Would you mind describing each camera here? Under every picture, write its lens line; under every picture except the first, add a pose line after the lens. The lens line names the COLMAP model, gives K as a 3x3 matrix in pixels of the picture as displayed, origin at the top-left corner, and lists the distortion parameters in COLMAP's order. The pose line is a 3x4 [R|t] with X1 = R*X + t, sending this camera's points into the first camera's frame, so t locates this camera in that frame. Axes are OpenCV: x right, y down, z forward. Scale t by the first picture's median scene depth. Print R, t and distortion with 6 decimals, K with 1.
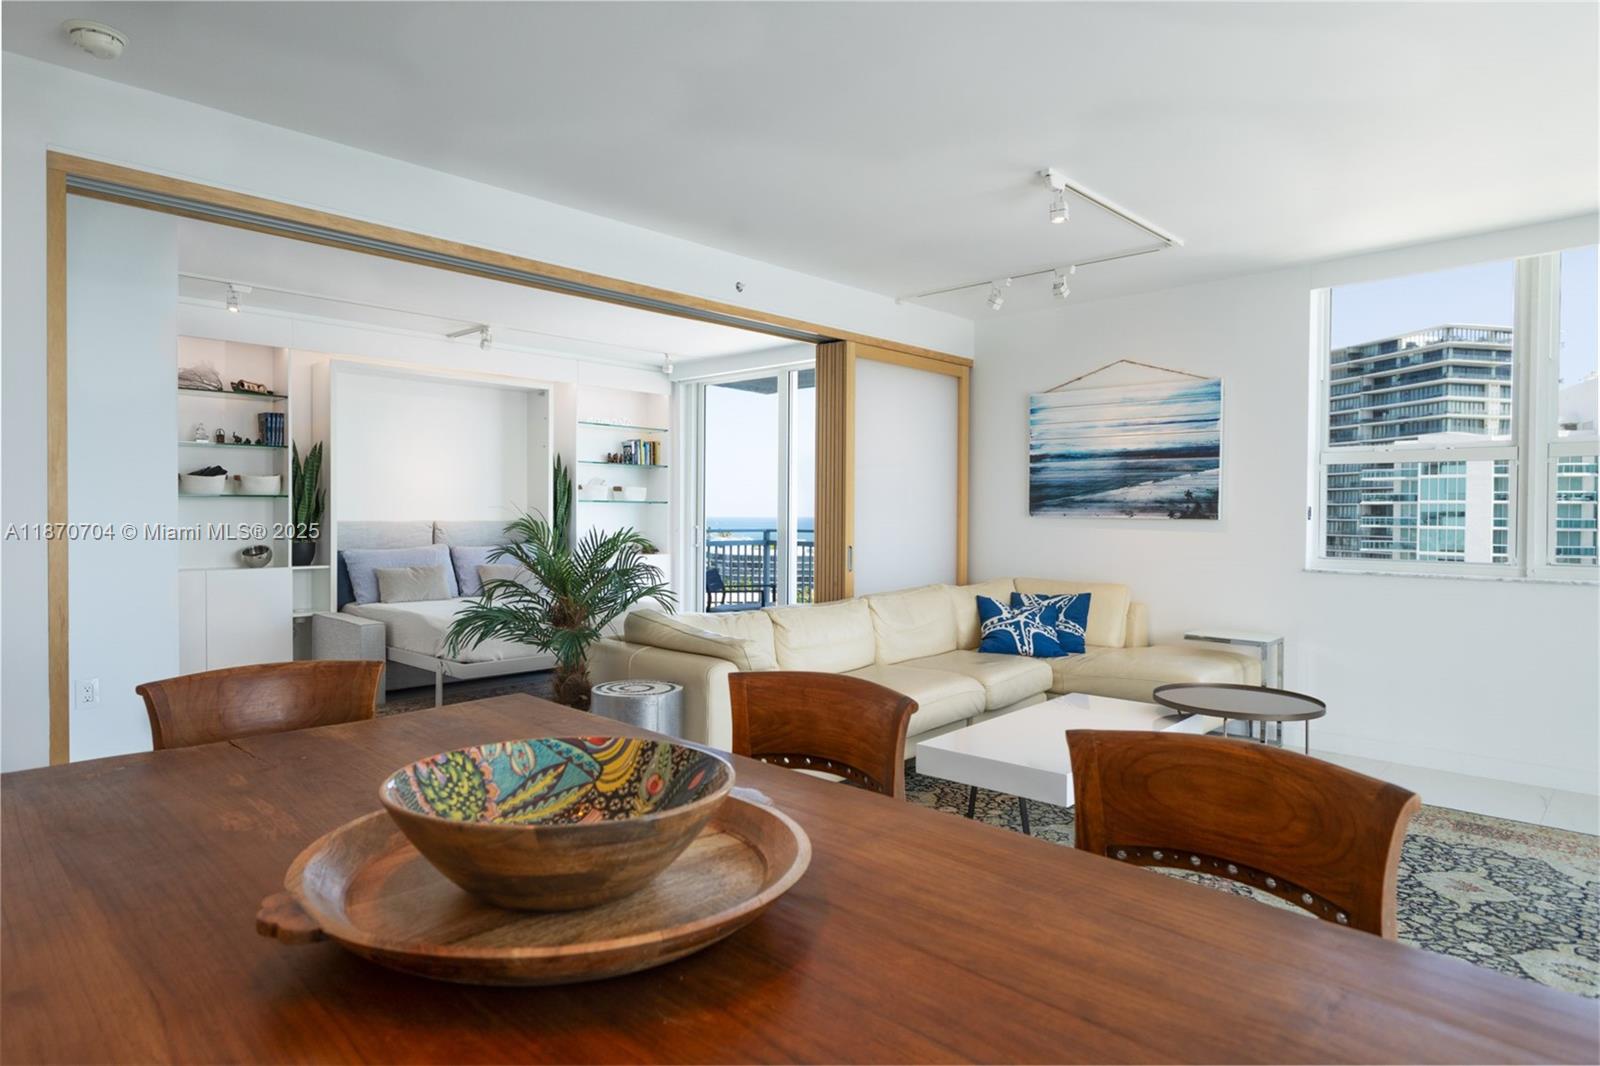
lens RADIAL K [[926.3, 0, 799.8], [0, 926.3, 528.8], [0, 0, 1]] dist [-0.001707, 0.001468]
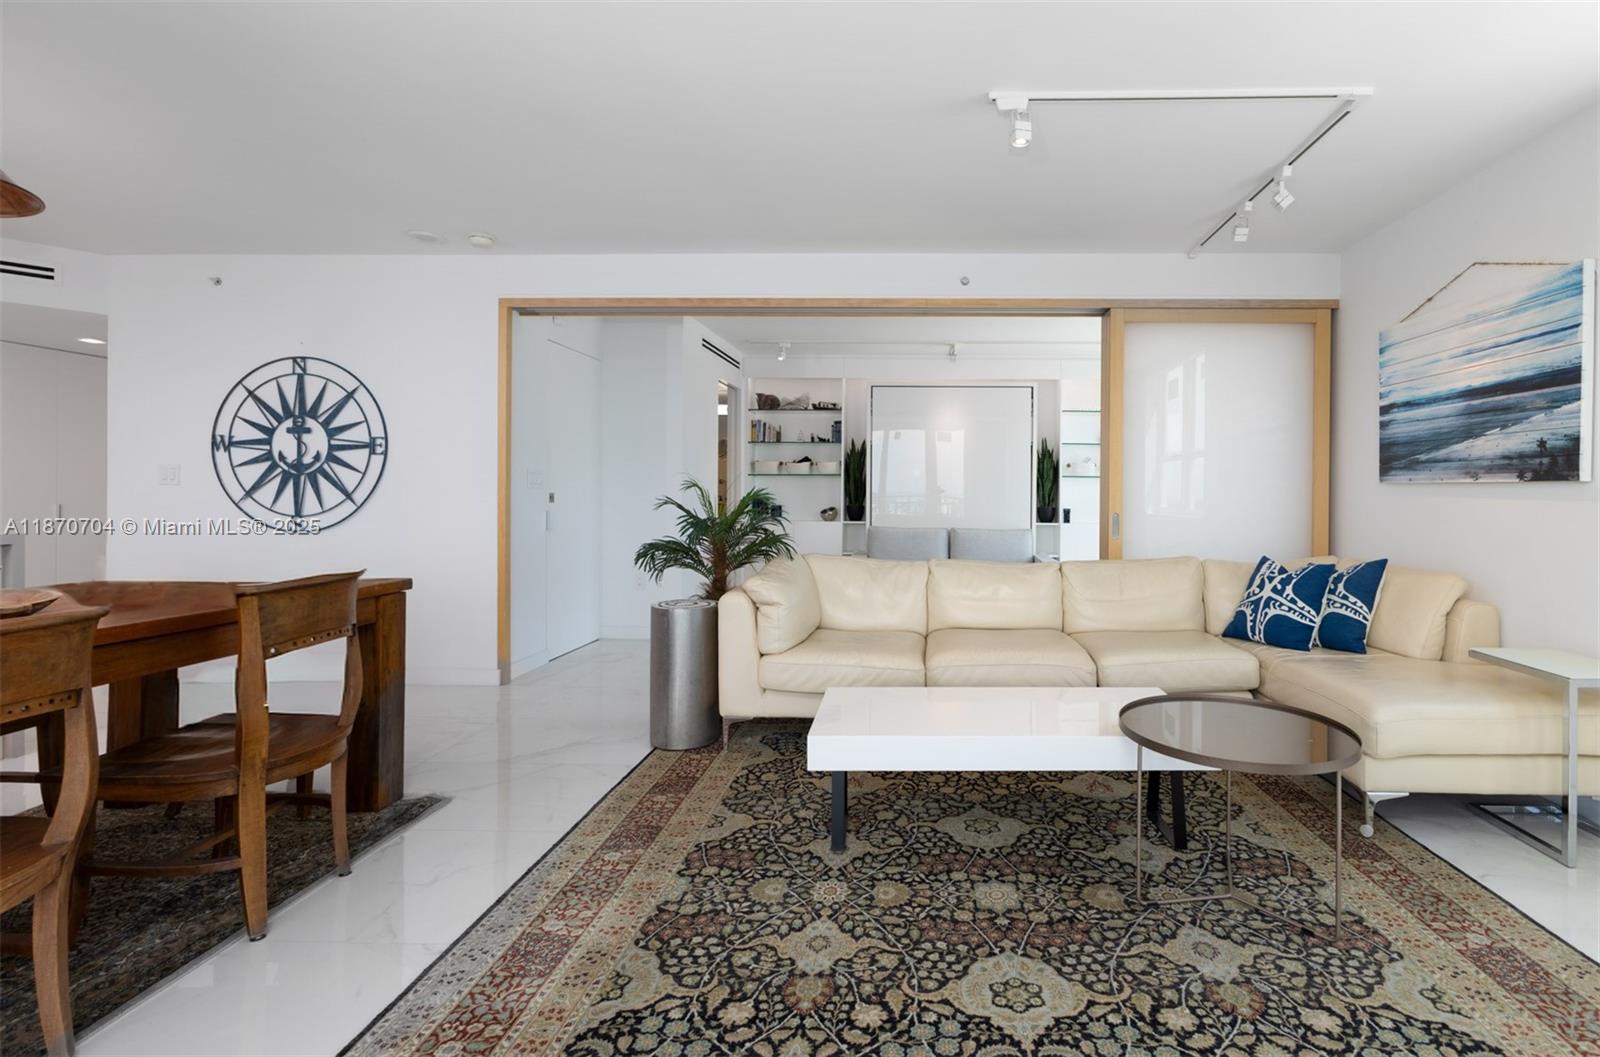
lens RADIAL K [[711.8, 0, 795.4], [0, 711.8, 489.9], [0, 0, 1]] dist [-0.000084, 0.001396]
pose [[0.663584, 0.001899, -0.748099, 0.418924], [-0.018696, 0.999727, -0.014047, 0.011784], [0.747868, 0.023308, 0.663438, 0.246016]]
